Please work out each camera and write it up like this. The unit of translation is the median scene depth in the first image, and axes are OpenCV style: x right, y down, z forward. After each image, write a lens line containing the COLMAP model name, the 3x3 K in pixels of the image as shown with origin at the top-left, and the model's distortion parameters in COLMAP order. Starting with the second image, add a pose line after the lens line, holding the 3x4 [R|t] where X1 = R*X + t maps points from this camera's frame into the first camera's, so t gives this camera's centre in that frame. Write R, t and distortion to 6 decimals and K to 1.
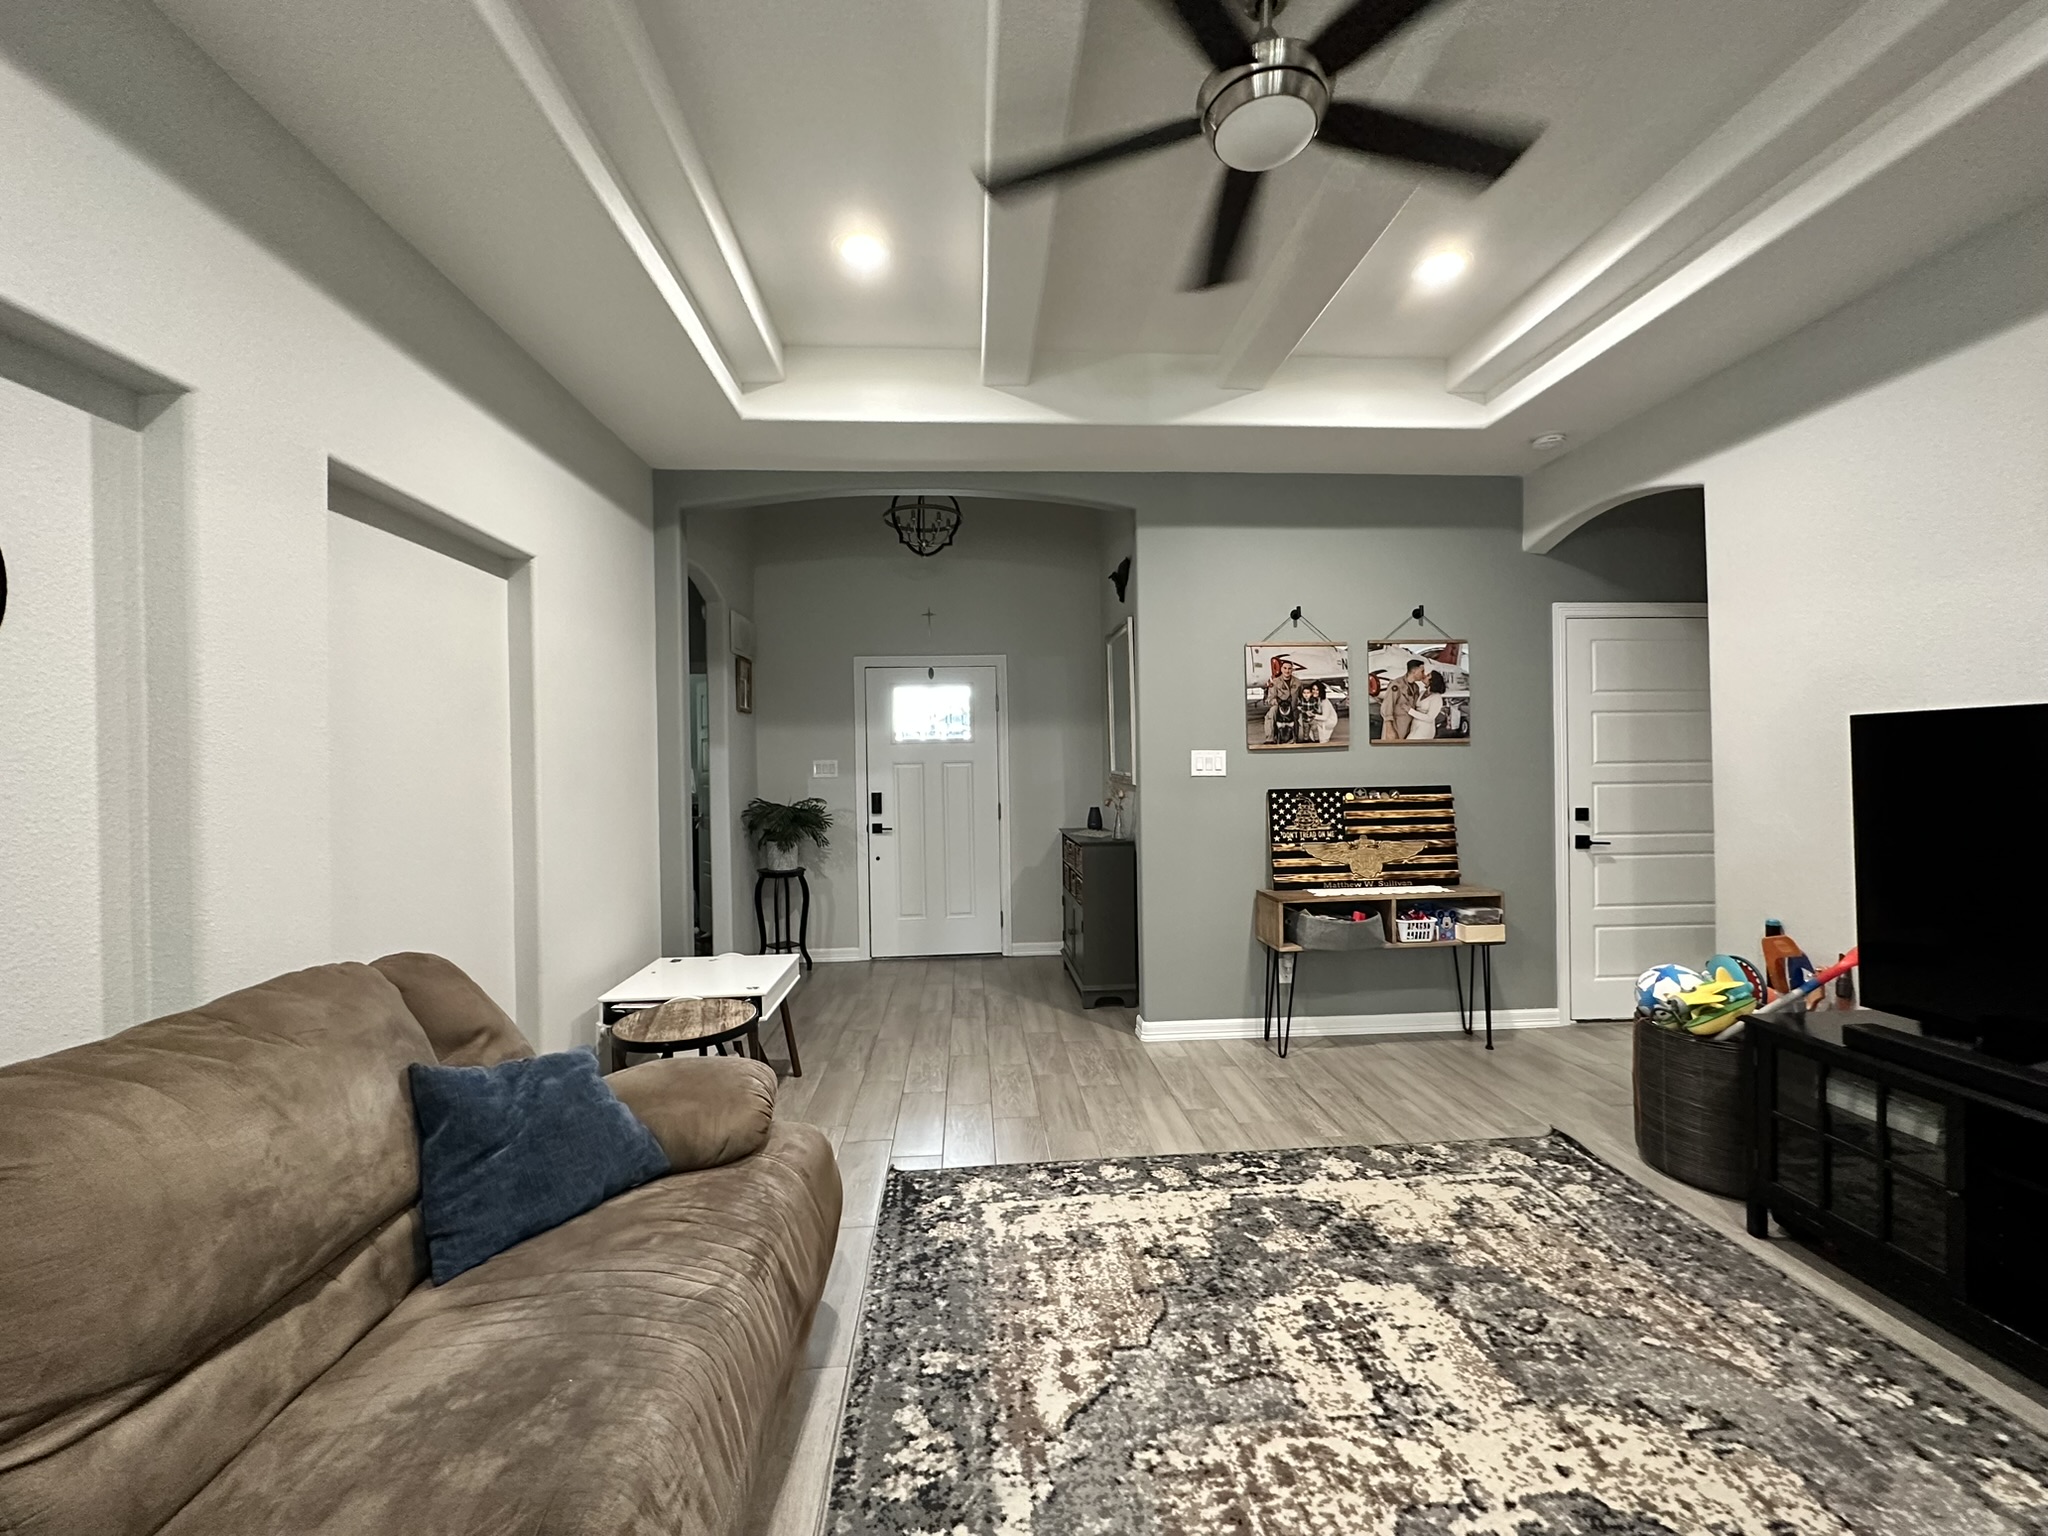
lens RADIAL K [[810.2, 0, 1026.5], [0, 810.2, 762.8], [0, 0, 1]] dist [0.000064, -0.000039]
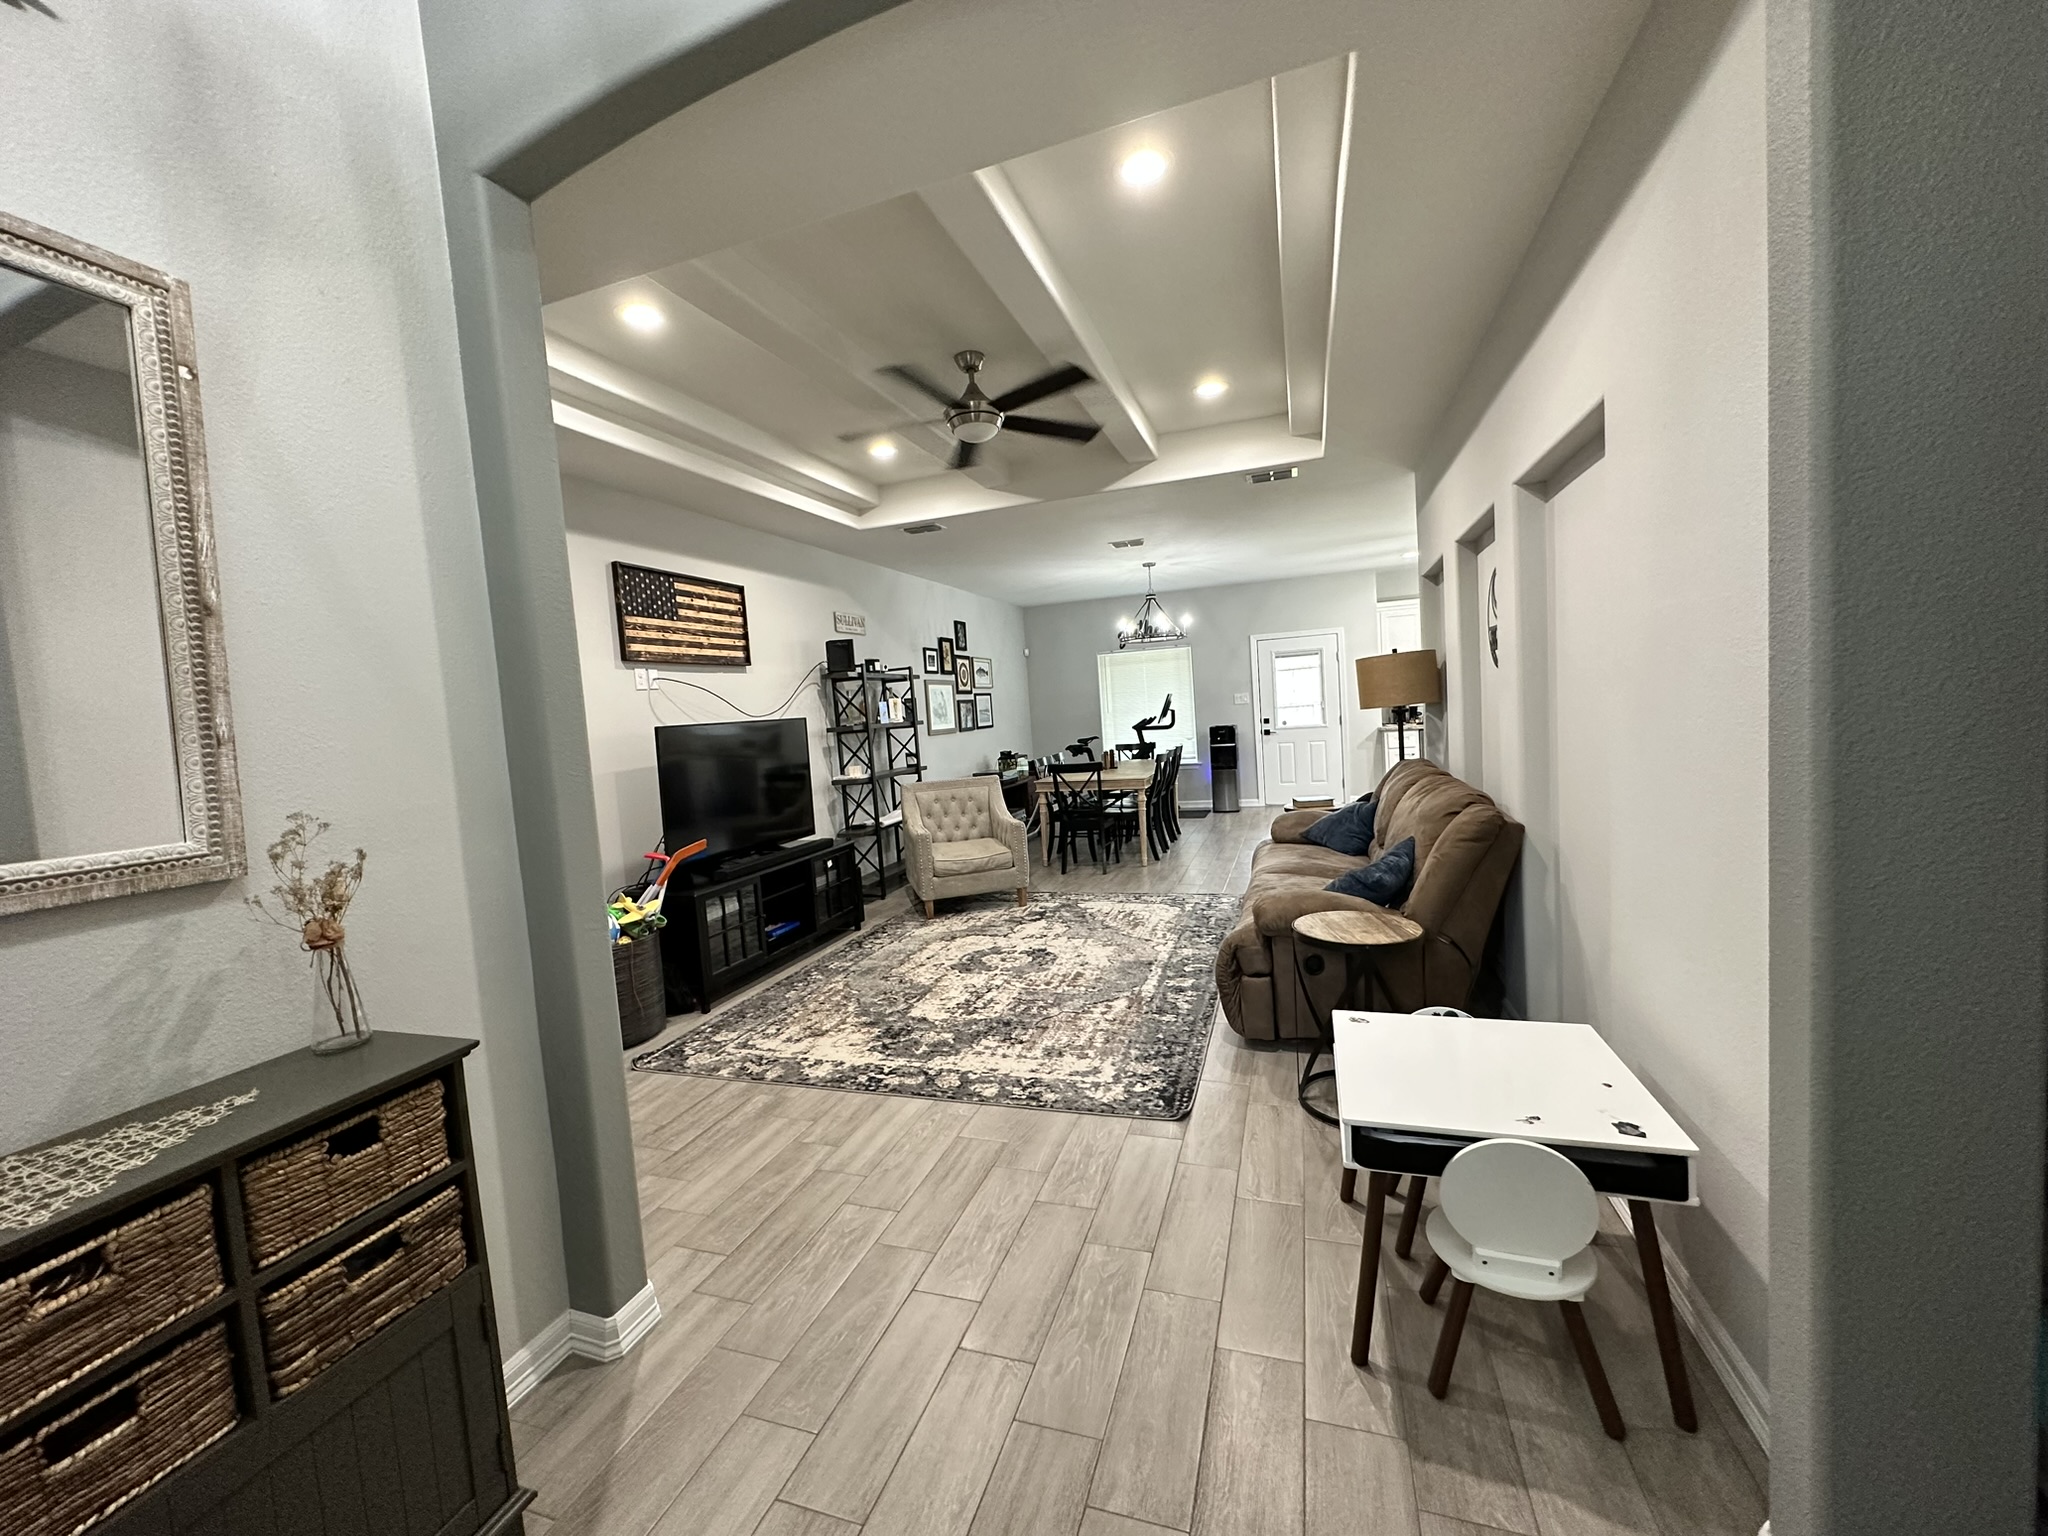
lens RADIAL K [[810.2, 0, 1017.1], [0, 810.2, 767.7], [0, 0, 1]] dist [0.000064, -0.000039]
pose [[-0.912744, 0.051063, 0.405328, -0.425546], [0.084962, 0.994191, 0.066075, -0.014323], [-0.399599, 0.094747, -0.911780, 2.038086]]
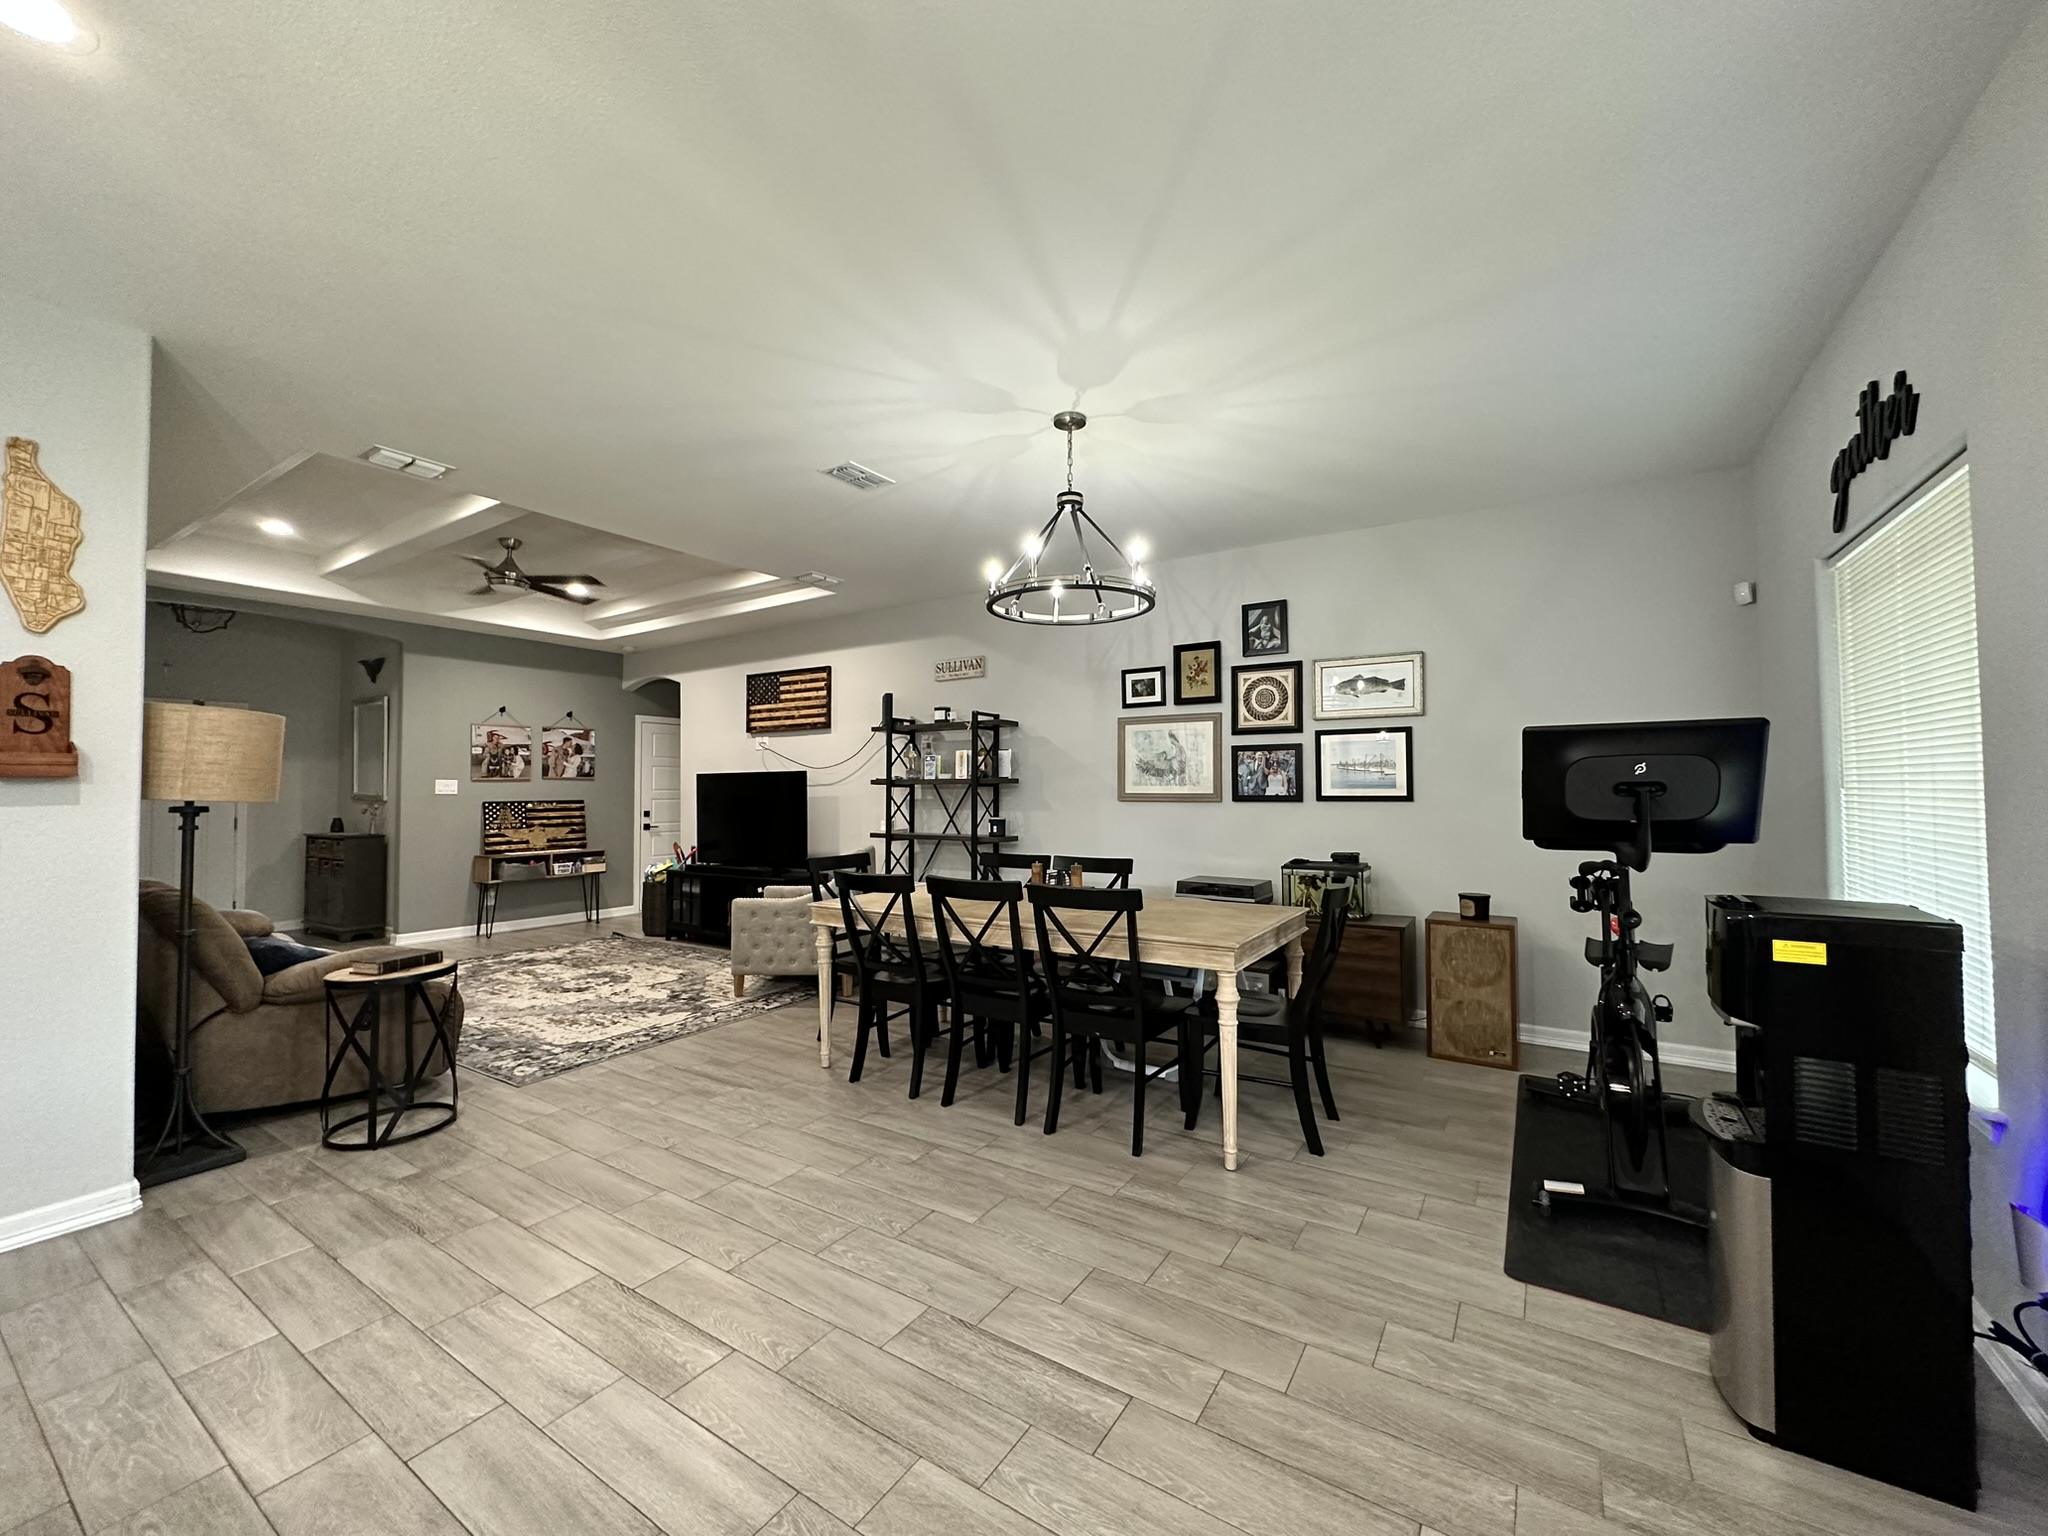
lens RADIAL K [[810.2, 0, 1017.9], [0, 810.2, 765.7], [0, 0, 1]] dist [0.000064, -0.000039]
pose [[0.605767, 0.036017, 0.794827, -0.684680], [-0.004032, 0.999101, -0.042201, 0.036464], [-0.795632, 0.022360, 0.605367, -1.725598]]
